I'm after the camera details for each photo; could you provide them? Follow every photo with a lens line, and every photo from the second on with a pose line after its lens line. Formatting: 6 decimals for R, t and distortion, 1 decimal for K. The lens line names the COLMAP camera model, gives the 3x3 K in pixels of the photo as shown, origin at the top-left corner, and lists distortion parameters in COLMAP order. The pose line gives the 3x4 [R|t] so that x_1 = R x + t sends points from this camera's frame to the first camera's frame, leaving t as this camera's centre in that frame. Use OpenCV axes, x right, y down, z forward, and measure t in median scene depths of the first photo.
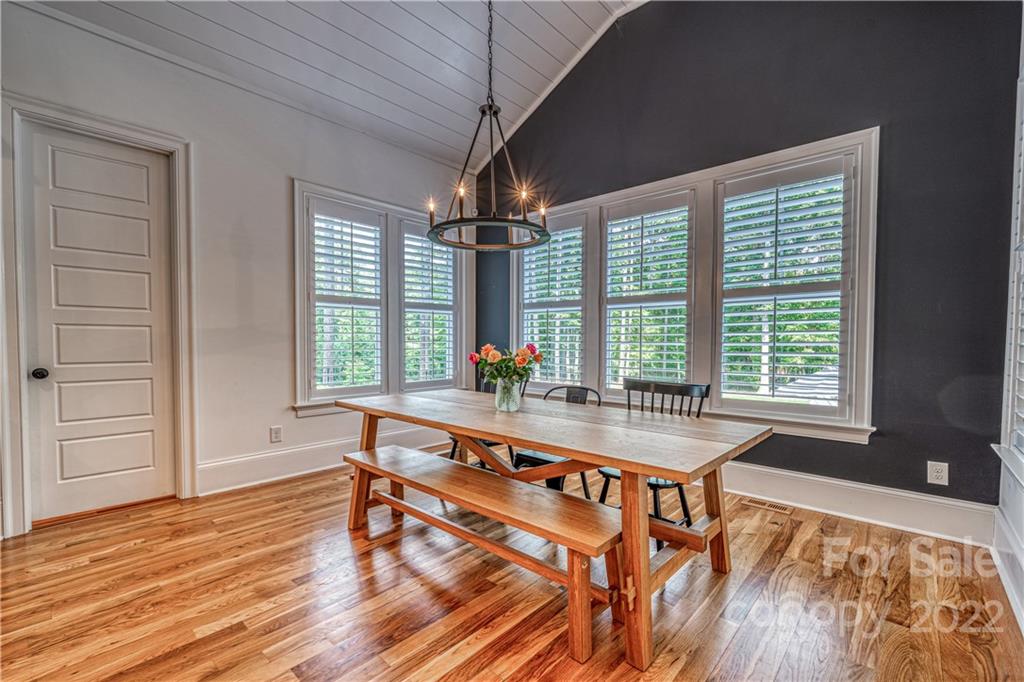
lens RADIAL K [[430.4, 0, 507.1], [0, 430.4, 346.7], [0, 0, 1]] dist [0.000073, 0.000574]
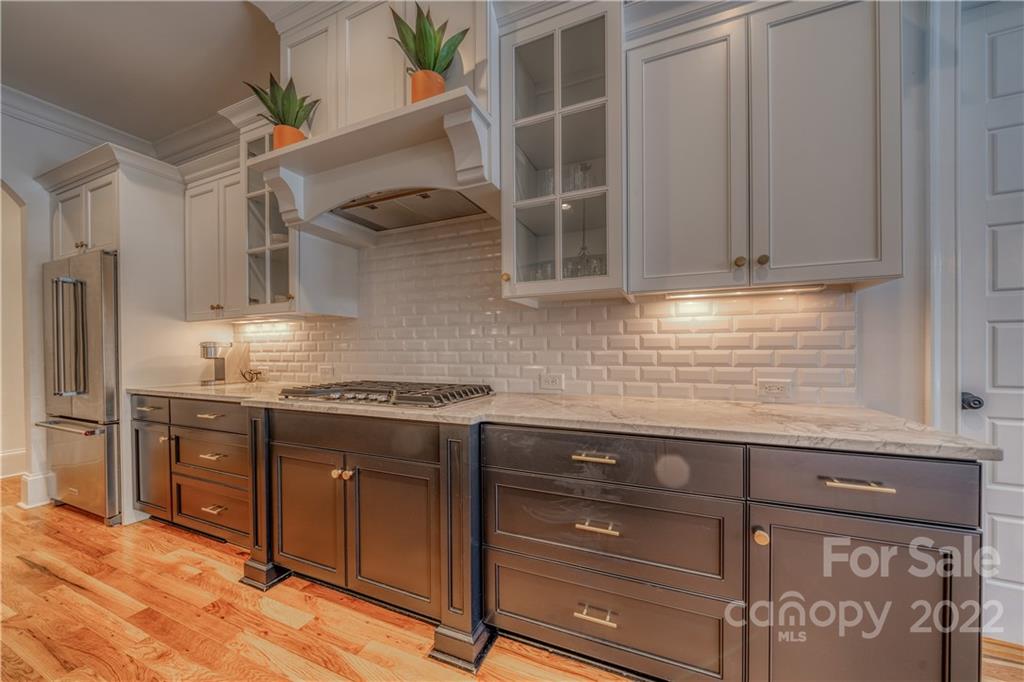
lens RADIAL K [[359.1, 0, 517.7], [0, 359.1, 353.4], [0, 0, 1]] dist [-0.001801, -0.000666]
pose [[0.338368, 0.002736, -0.941010, -0.706272], [-0.006700, 0.999977, 0.000498, -0.003310], [0.940990, 0.006136, 0.338379, 0.175250]]
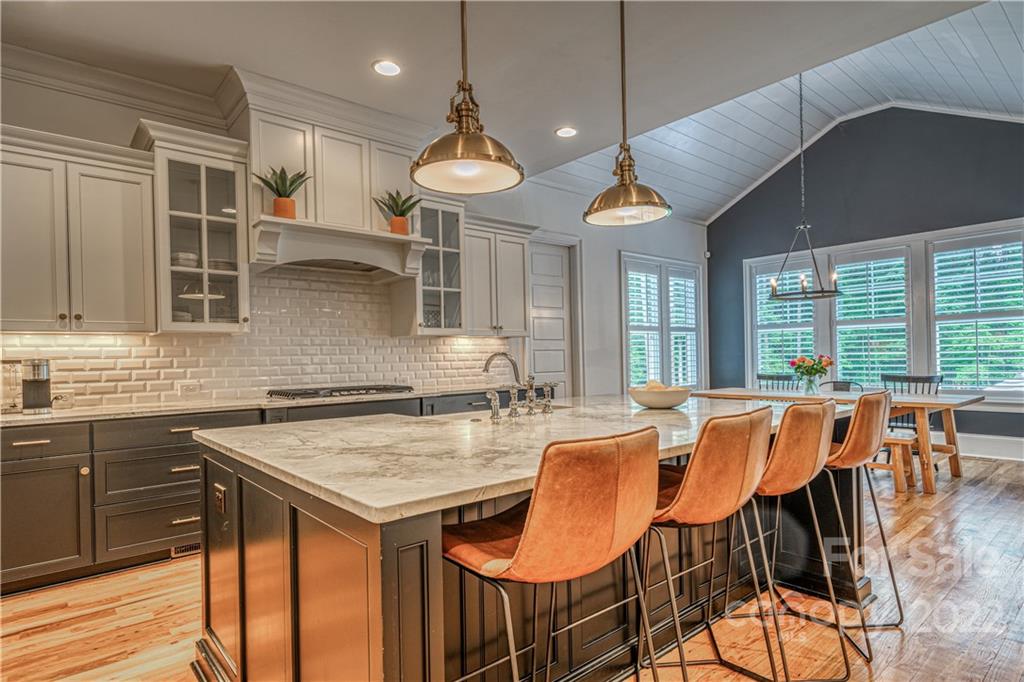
lens RADIAL K [[547.6, 0, 516.3], [0, 547.6, 350.7], [0, 0, 1]] dist [0.015189, -0.000724]
pose [[0.993264, -0.027496, -0.112563, -0.765211], [0.024515, 0.999313, -0.027783, 0.008193], [0.113249, 0.024837, 0.993256, -1.112410]]
